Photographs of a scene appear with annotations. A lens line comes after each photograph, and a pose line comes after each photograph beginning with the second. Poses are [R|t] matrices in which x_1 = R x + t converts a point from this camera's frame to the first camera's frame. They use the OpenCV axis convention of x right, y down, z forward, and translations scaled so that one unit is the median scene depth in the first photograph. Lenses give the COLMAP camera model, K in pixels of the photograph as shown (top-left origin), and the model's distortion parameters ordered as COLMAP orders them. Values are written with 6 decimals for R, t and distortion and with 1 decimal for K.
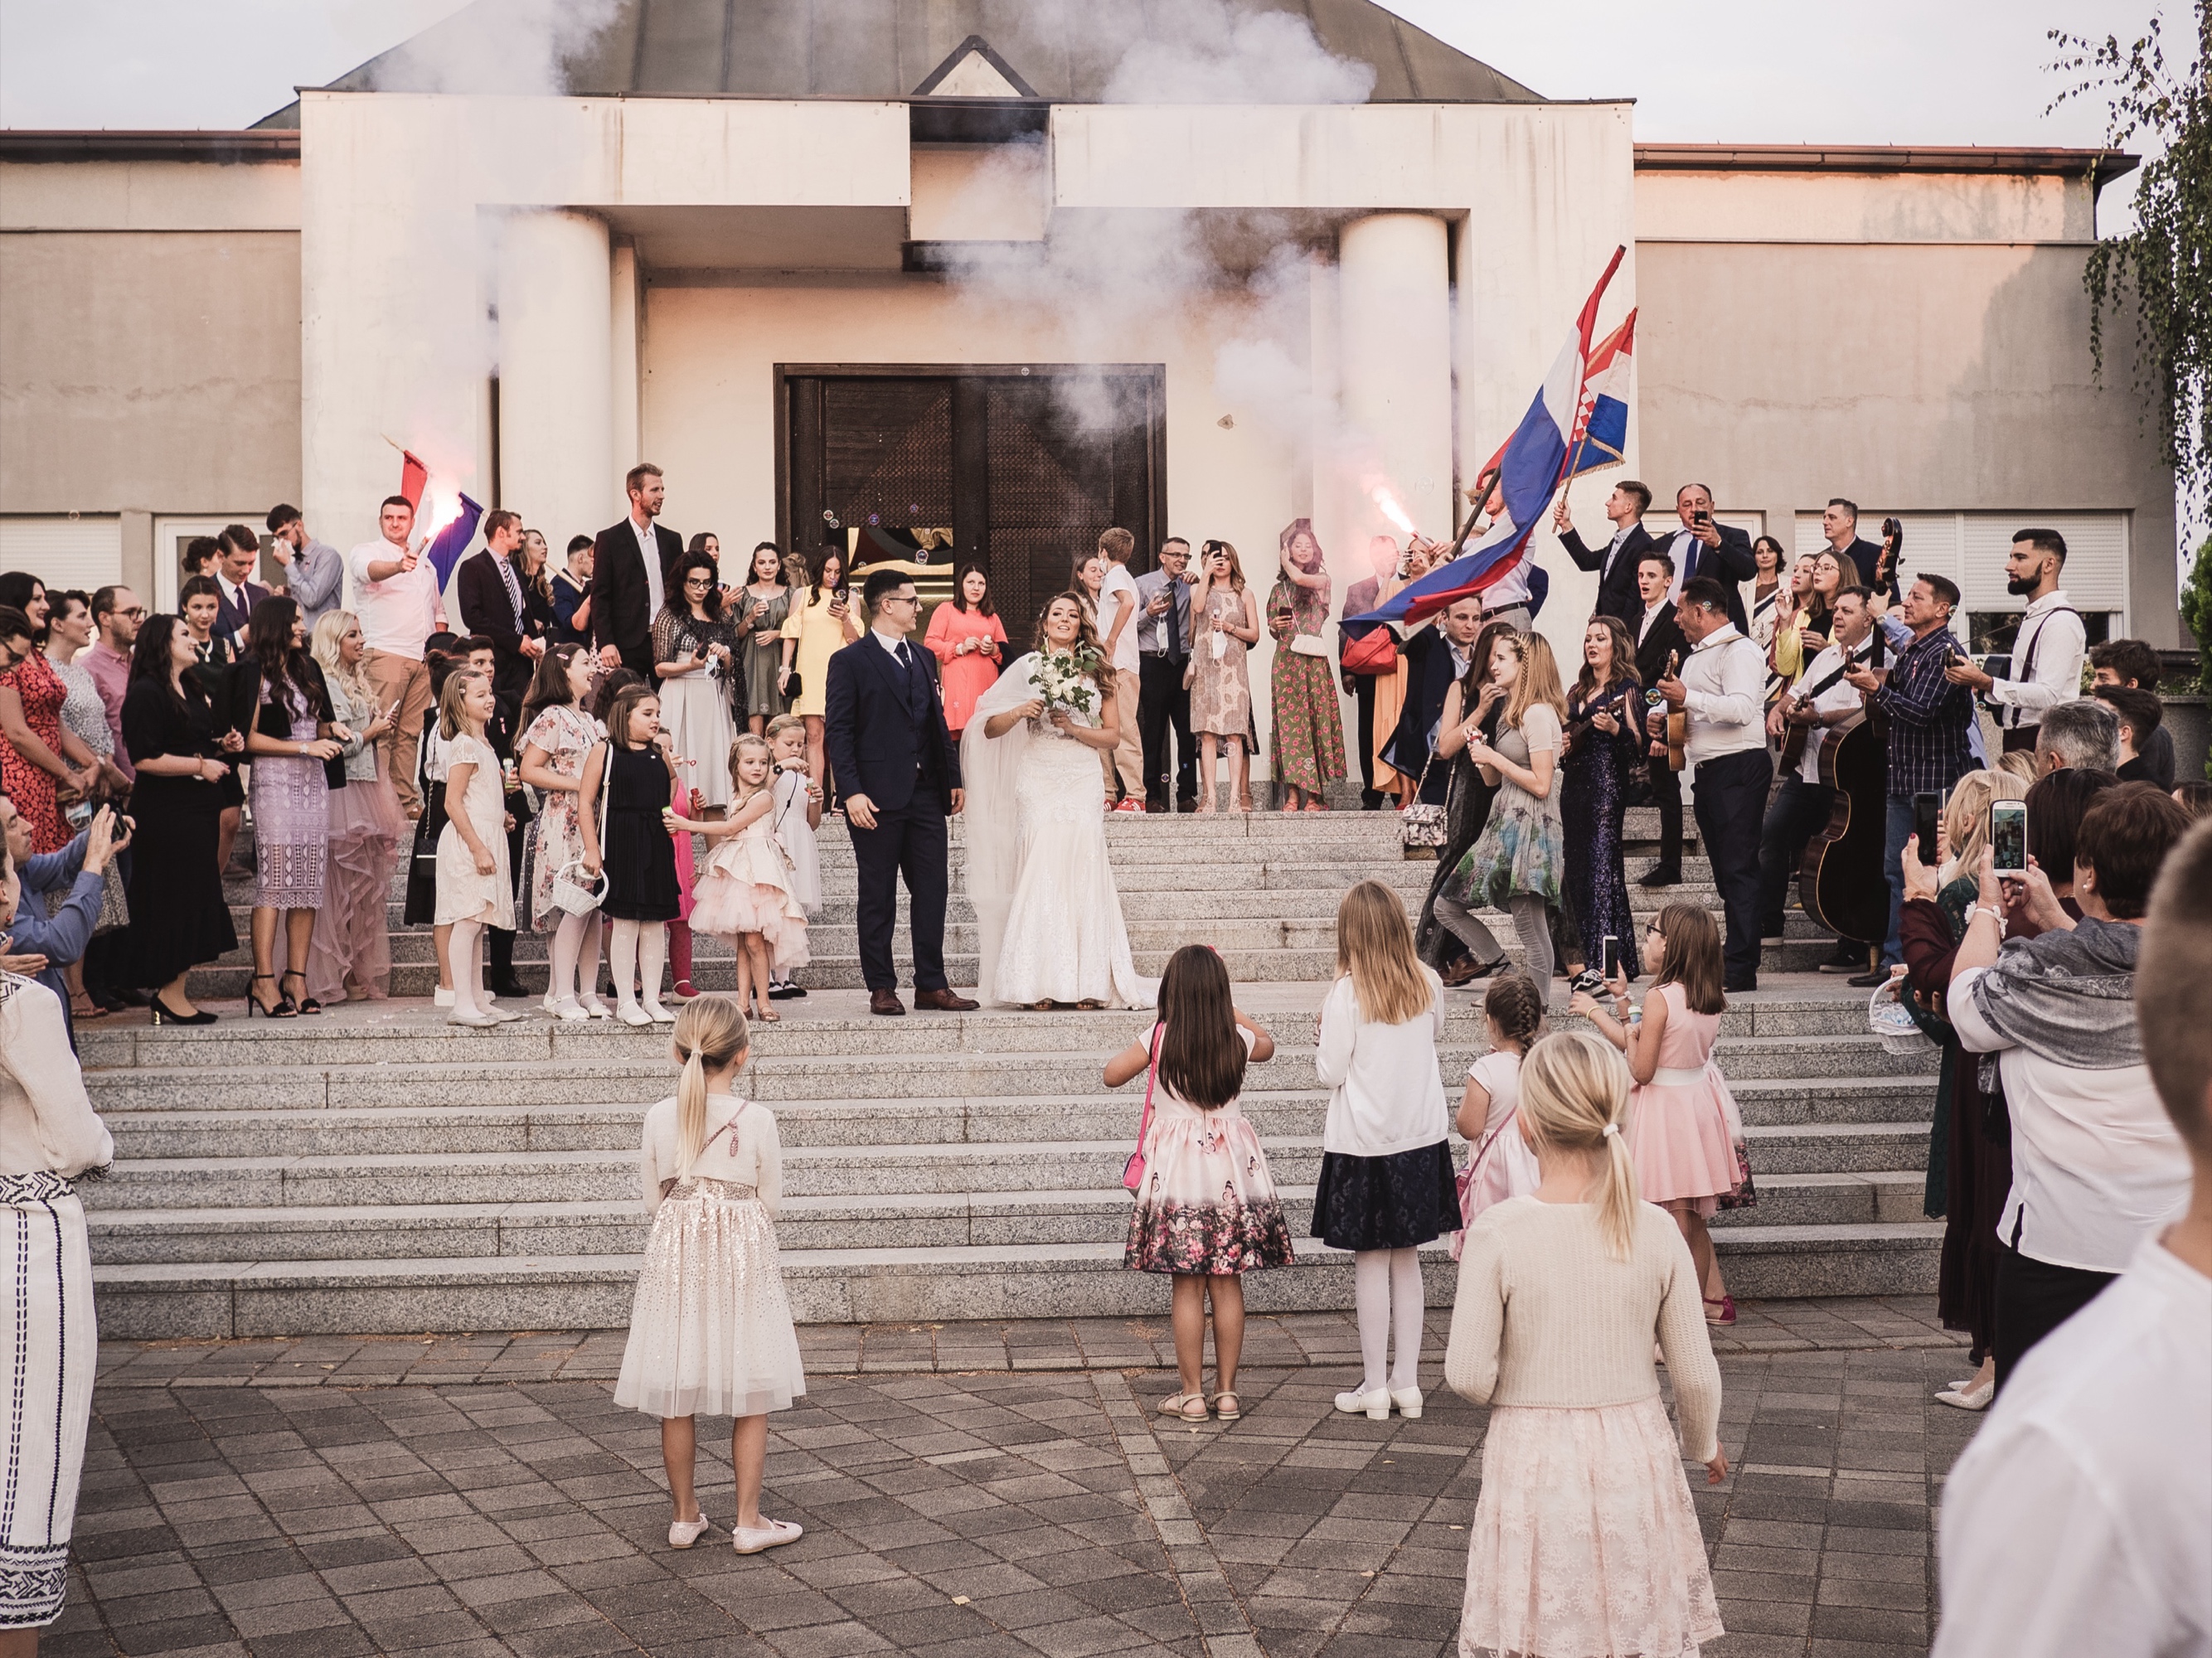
lens RADIAL K [[2648.9, 0, 1106.0], [0, 2648.9, 829.0], [0, 0, 1]] dist [0.024943, 0.016231]
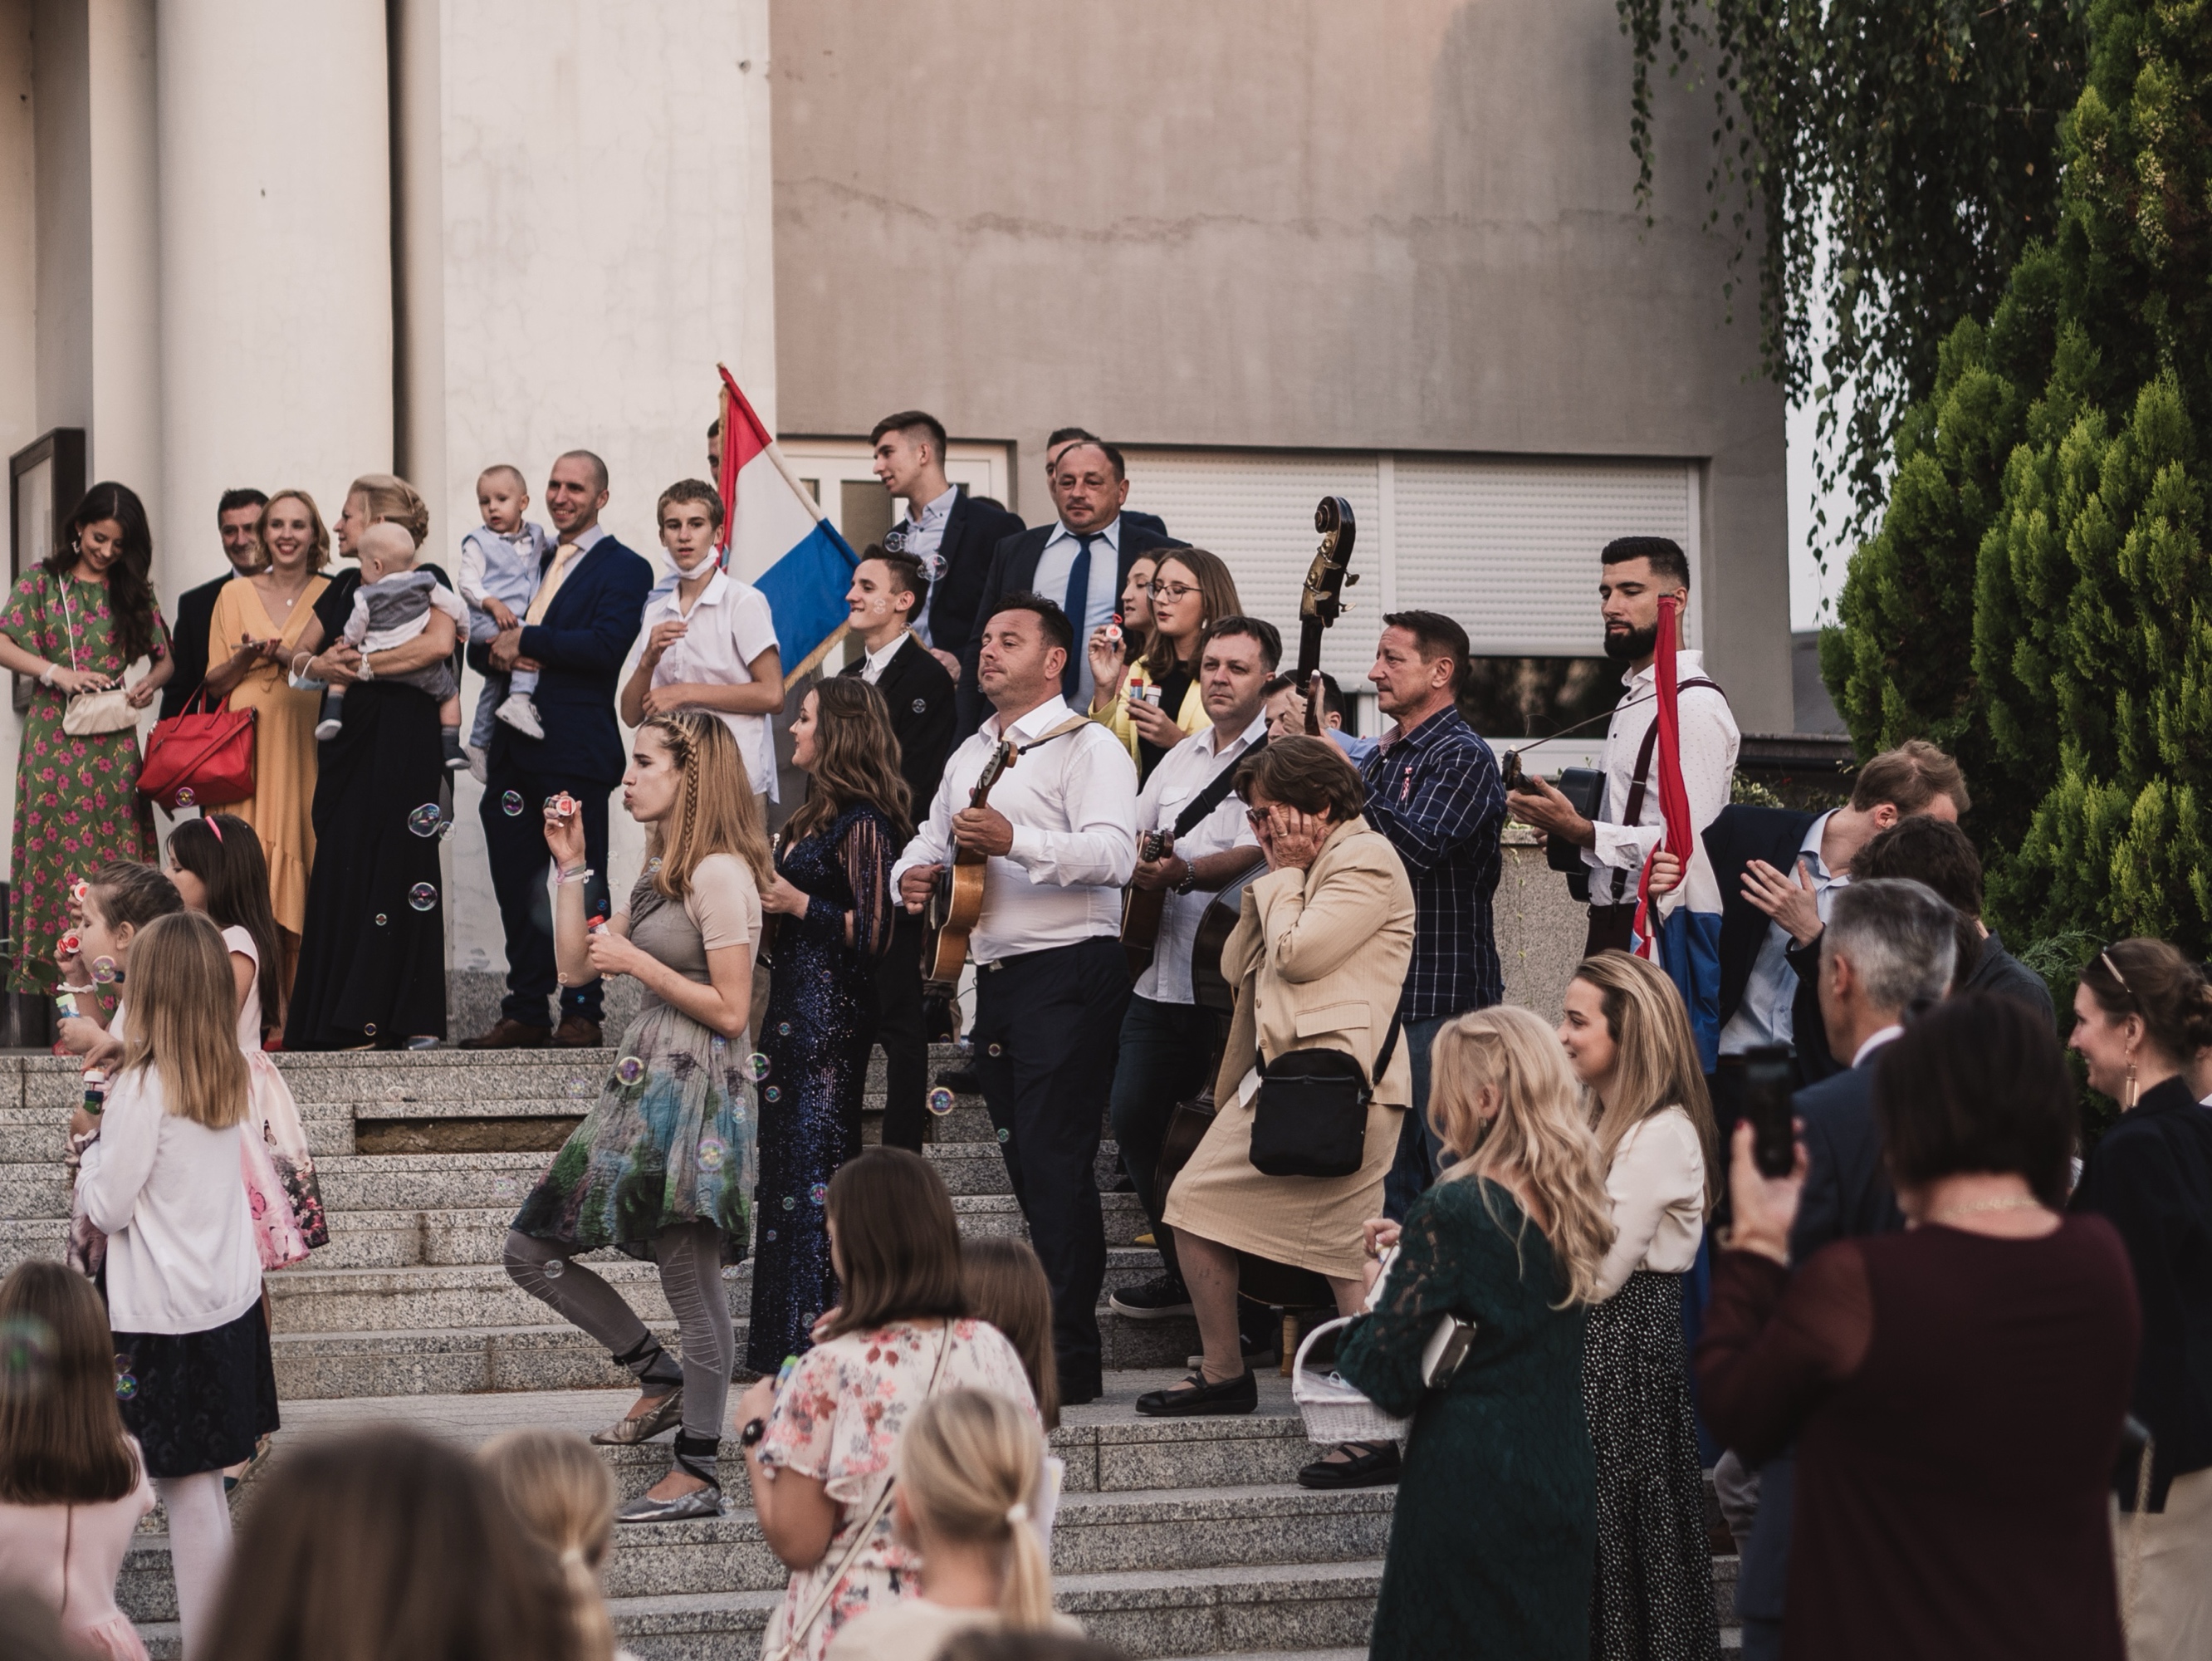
lens RADIAL K [[5830.1, 0, 966.0], [0, 5830.1, 958.0], [0, 0, 1]] dist [0.089164, 0.178310]
pose [[0.968275, 0.004198, 0.249852, -0.036805], [0.000913, 0.999793, -0.020339, -0.001700], [-0.249885, 0.019922, 0.968071, -0.056475]]
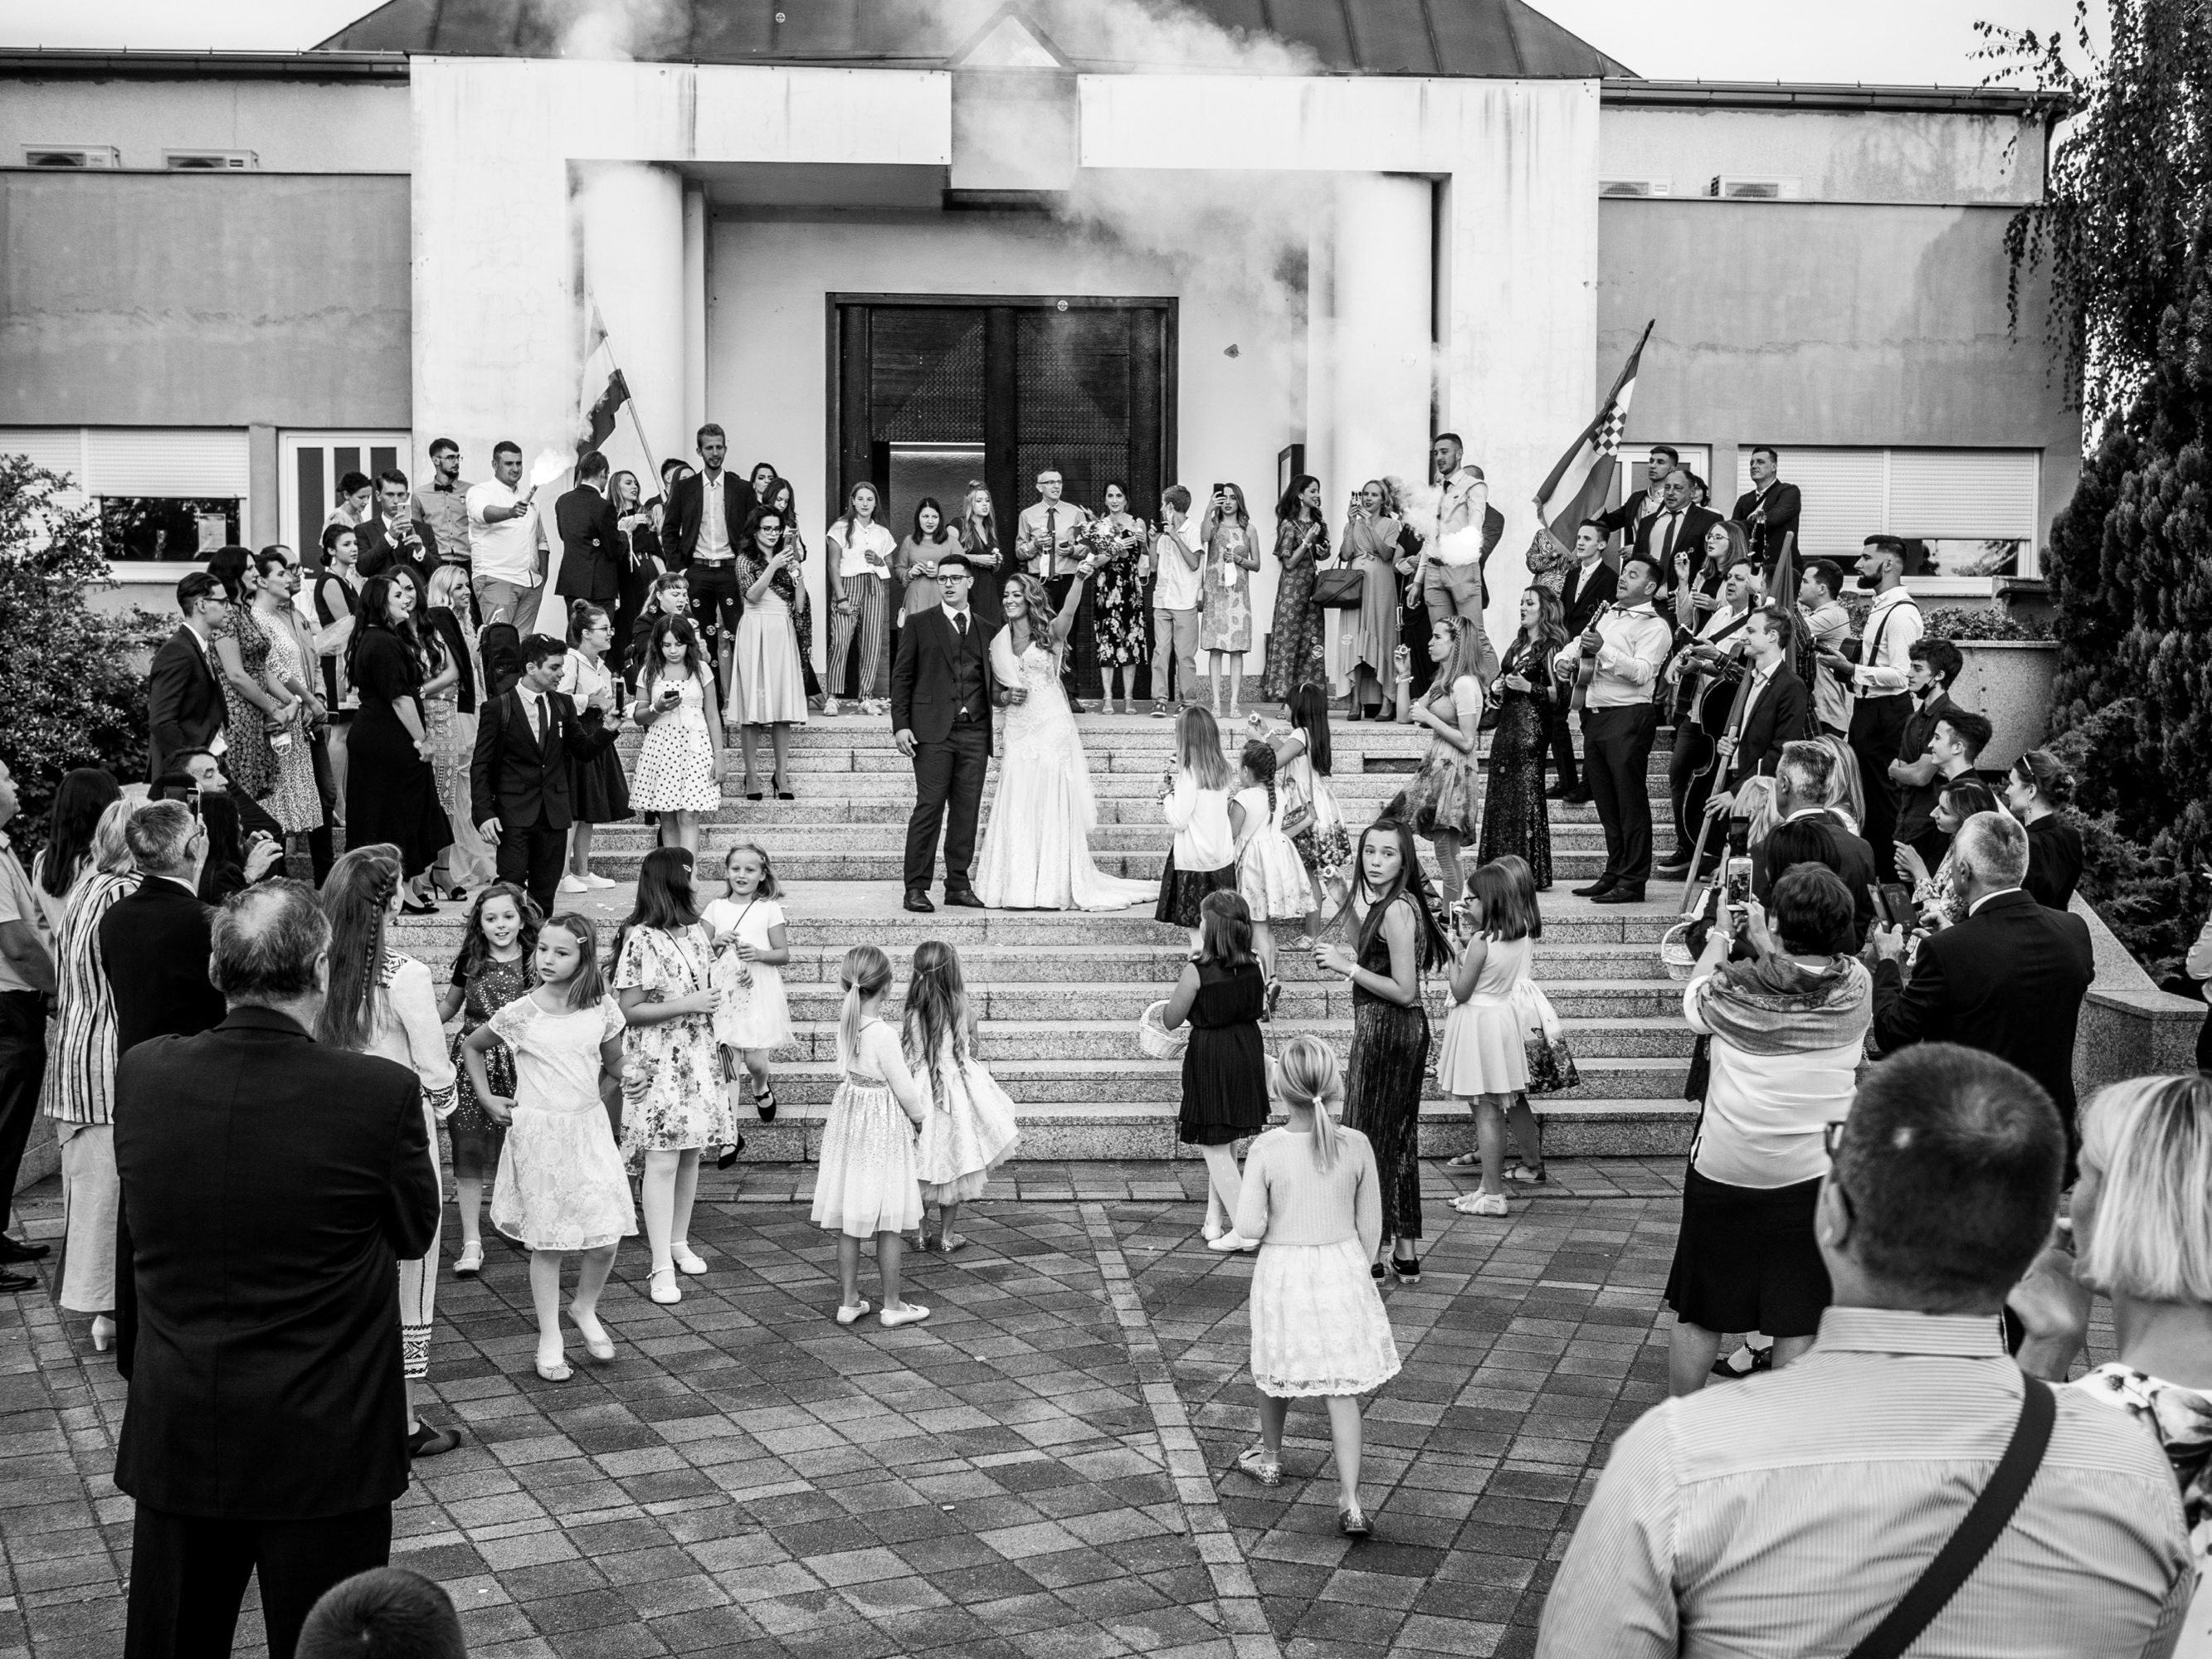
lens RADIAL K [[2561.7, 0, 1106.0], [0, 2561.7, 829.5], [0, 0, 1]] dist [0.059736, 0.014164]
pose [[0.999794, 0.018834, -0.007566, 0.005444], [-0.018318, 0.997830, 0.063236, -0.025163], [0.008741, -0.063084, 0.997970, -0.107357]]
